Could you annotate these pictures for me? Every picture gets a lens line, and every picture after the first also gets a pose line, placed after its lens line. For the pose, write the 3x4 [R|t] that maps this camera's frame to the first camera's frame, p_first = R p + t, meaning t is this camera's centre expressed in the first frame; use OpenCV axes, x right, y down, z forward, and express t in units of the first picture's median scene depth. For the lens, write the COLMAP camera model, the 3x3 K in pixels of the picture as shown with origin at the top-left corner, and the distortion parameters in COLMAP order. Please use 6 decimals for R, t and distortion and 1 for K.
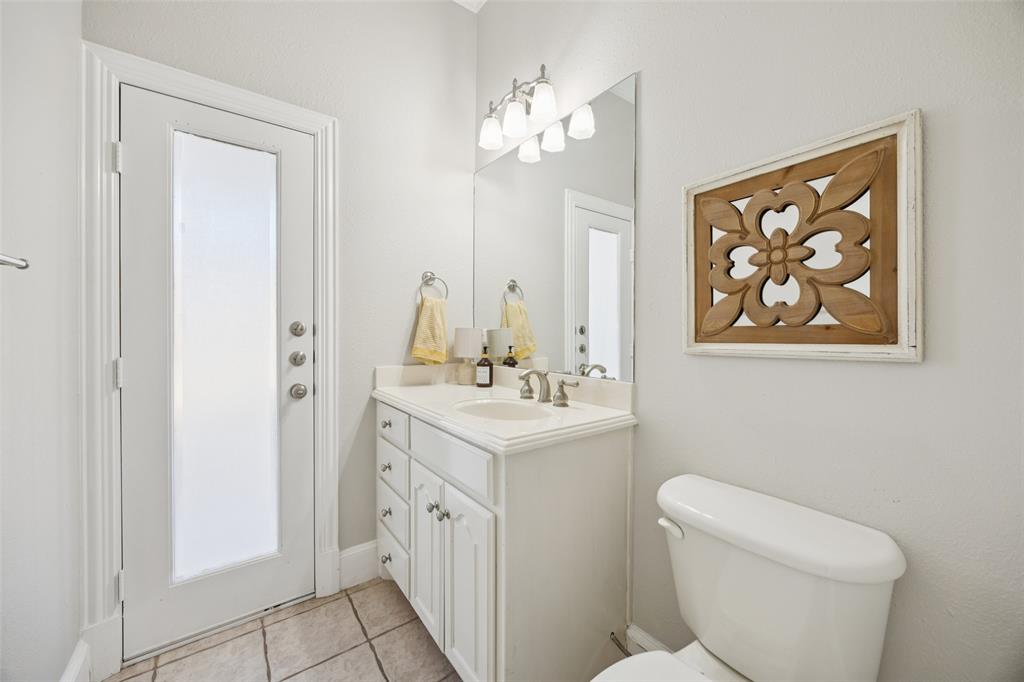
lens RADIAL K [[392.7, 0, 515.0], [0, 392.7, 339.7], [0, 0, 1]] dist [-0.000789, -0.000087]
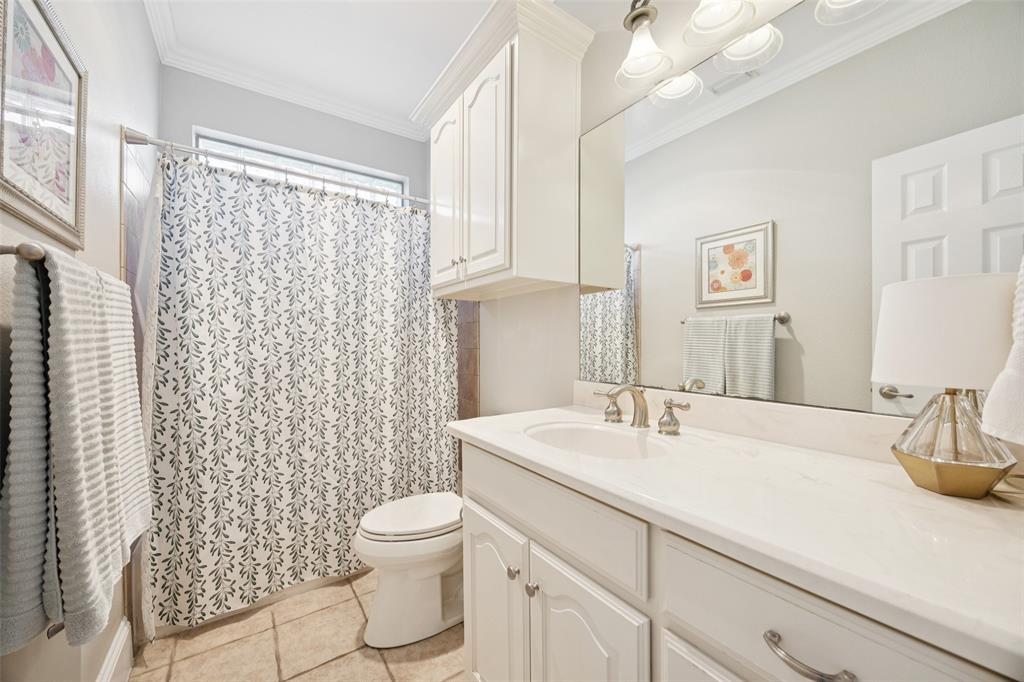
lens RADIAL K [[392.7, 0, 510.6], [0, 392.7, 340.1], [0, 0, 1]] dist [-0.000789, -0.000087]
pose [[0.999476, -0.006935, -0.031608, -0.160933], [0.006436, 0.999854, -0.015855, -0.003738], [0.031714, 0.015643, 0.999375, 0.216389]]
